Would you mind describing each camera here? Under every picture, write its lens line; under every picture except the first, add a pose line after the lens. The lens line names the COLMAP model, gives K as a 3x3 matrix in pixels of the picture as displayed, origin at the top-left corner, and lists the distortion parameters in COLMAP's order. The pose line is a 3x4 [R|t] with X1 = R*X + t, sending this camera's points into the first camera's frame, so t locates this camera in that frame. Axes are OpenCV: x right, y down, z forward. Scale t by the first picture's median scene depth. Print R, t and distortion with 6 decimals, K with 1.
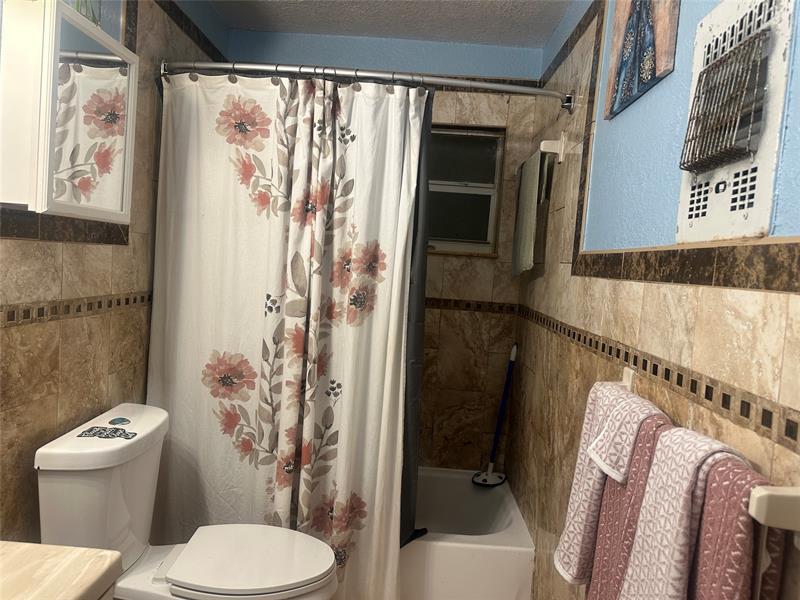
lens RADIAL K [[566.4, 0, 403.7], [0, 566.4, 295.4], [0, 0, 1]] dist [0.075323, -0.090515]
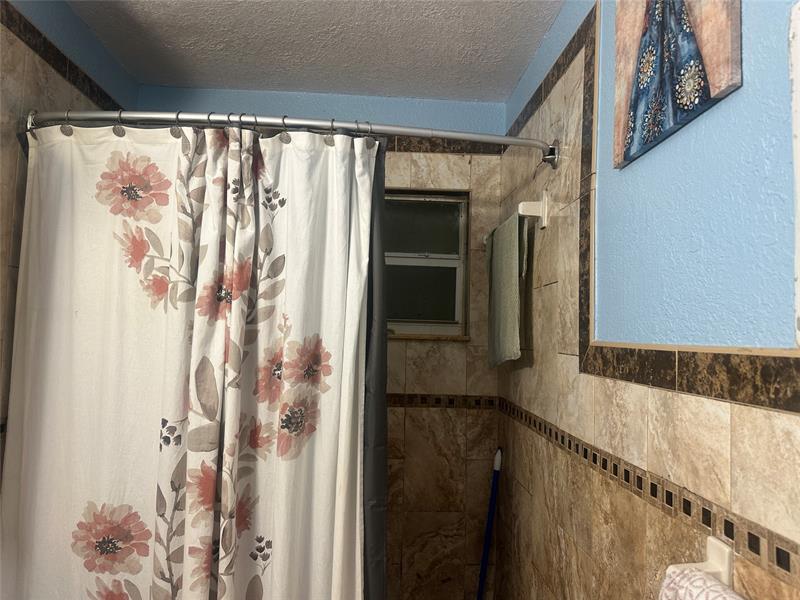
lens RADIAL K [[566.4, 0, 403.7], [0, 566.4, 295.4], [0, 0, 1]] dist [0.075323, -0.090515]
pose [[0.996168, -0.037860, 0.078838, 0.007954], [0.047186, 0.991650, -0.120019, -0.053978], [-0.073636, 0.123279, 0.989636, 0.249600]]
